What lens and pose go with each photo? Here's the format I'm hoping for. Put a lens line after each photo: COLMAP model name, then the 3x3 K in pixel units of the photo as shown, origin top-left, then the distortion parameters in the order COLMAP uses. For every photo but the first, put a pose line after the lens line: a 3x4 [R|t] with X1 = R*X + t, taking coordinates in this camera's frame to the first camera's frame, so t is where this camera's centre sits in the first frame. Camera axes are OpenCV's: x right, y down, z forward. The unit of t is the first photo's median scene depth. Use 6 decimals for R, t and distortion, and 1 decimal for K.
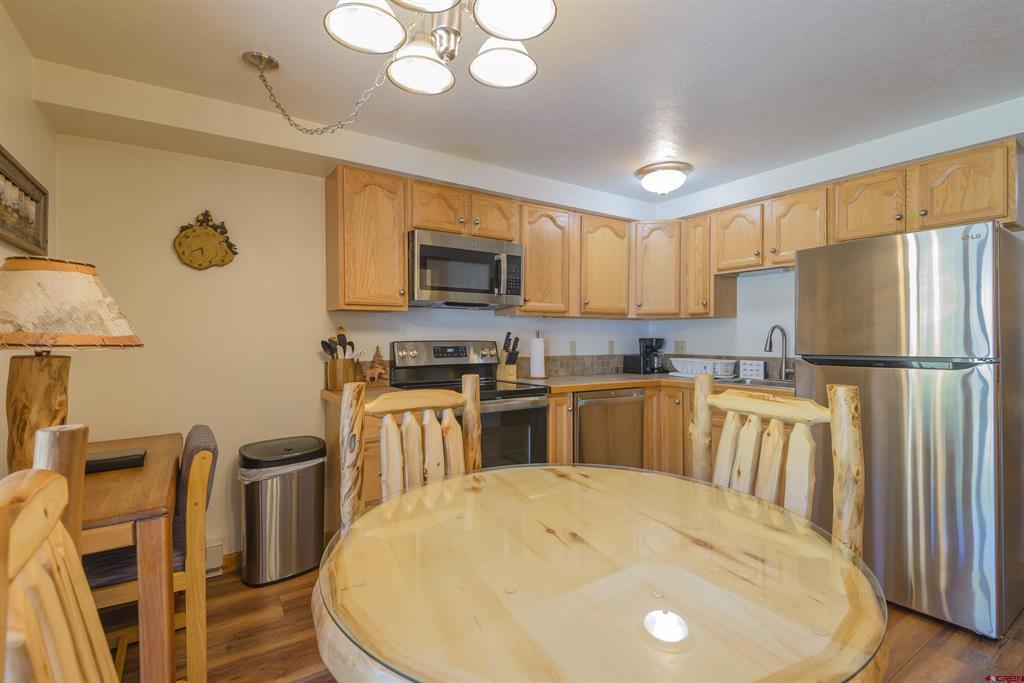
lens RADIAL K [[468.3, 0, 517.3], [0, 468.3, 350.7], [0, 0, 1]] dist [-0.001469, -0.009868]
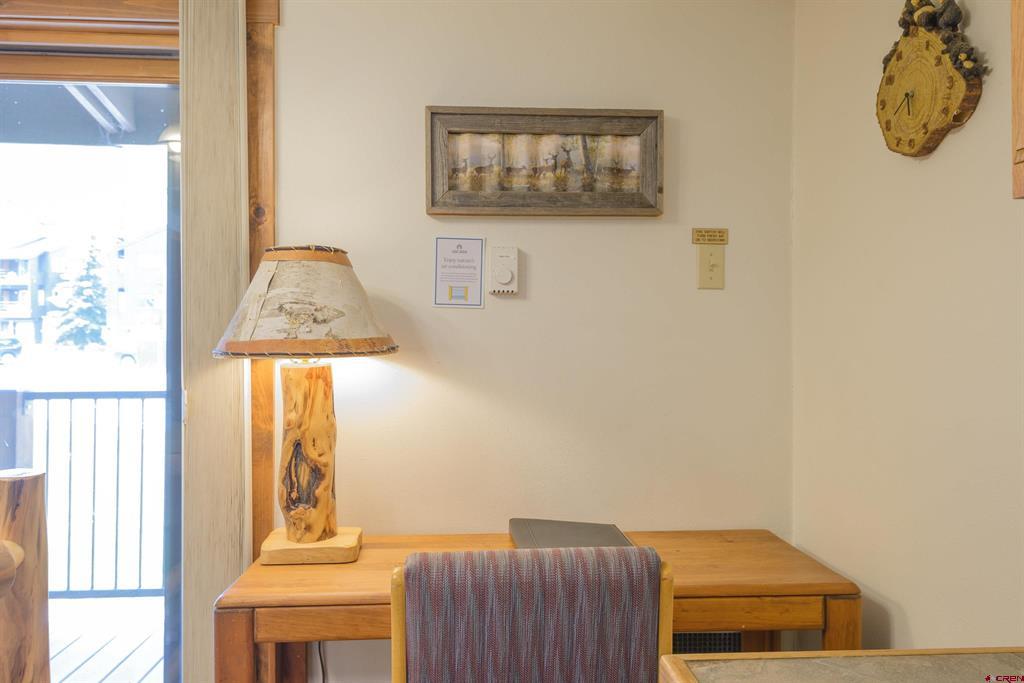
lens RADIAL K [[756.0, 0, 513.6], [0, 756.0, 342.3], [0, 0, 1]] dist [0.001683, 0.000875]
pose [[-0.515348, 0.009197, -0.856931, -0.013533], [-0.019809, 0.999547, 0.022641, -0.029518], [0.856752, 0.028643, -0.514933, 0.837966]]
